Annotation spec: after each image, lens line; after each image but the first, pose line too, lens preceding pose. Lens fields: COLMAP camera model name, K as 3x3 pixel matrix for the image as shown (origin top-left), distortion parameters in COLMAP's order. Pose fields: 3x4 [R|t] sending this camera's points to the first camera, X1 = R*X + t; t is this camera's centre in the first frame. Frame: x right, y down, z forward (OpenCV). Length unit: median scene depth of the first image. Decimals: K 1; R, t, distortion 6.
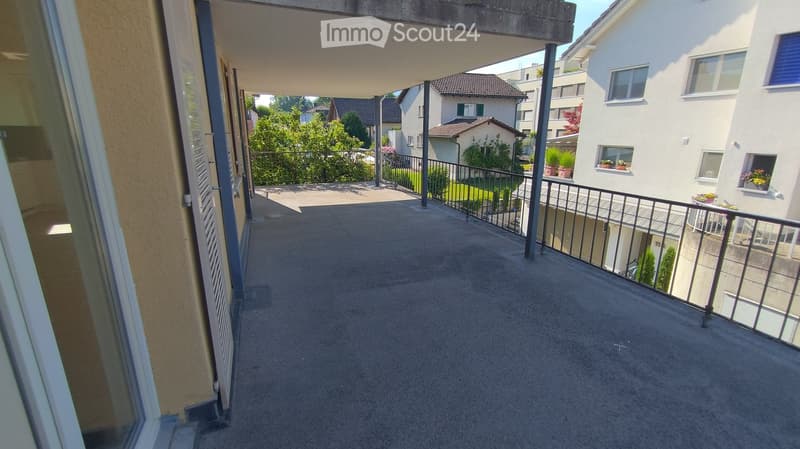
lens RADIAL K [[356.1, 0, 398.0], [0, 356.1, 224.8], [0, 0, 1]] dist [0.001417, 0.000196]
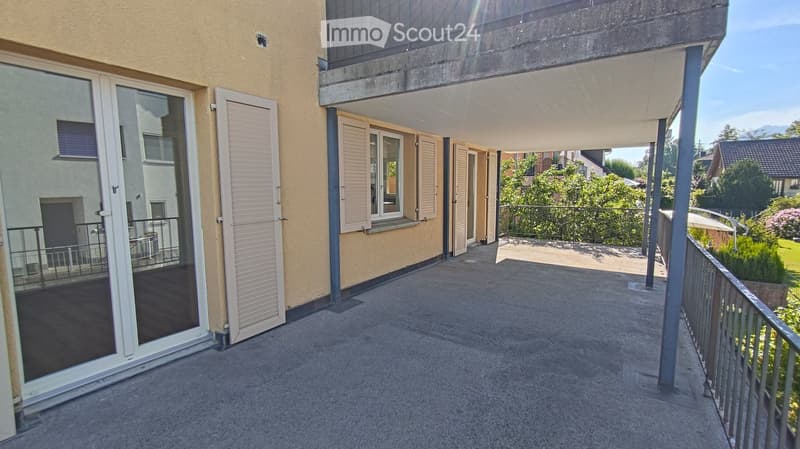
lens RADIAL K [[356.1, 0, 398.0], [0, 356.1, 224.8], [0, 0, 1]] dist [0.001417, 0.000196]
pose [[0.567398, 0.084495, -0.819097, 0.693101], [-0.206153, 0.977620, -0.041956, -0.069484], [0.797220, 0.192665, 0.572119, 0.292446]]
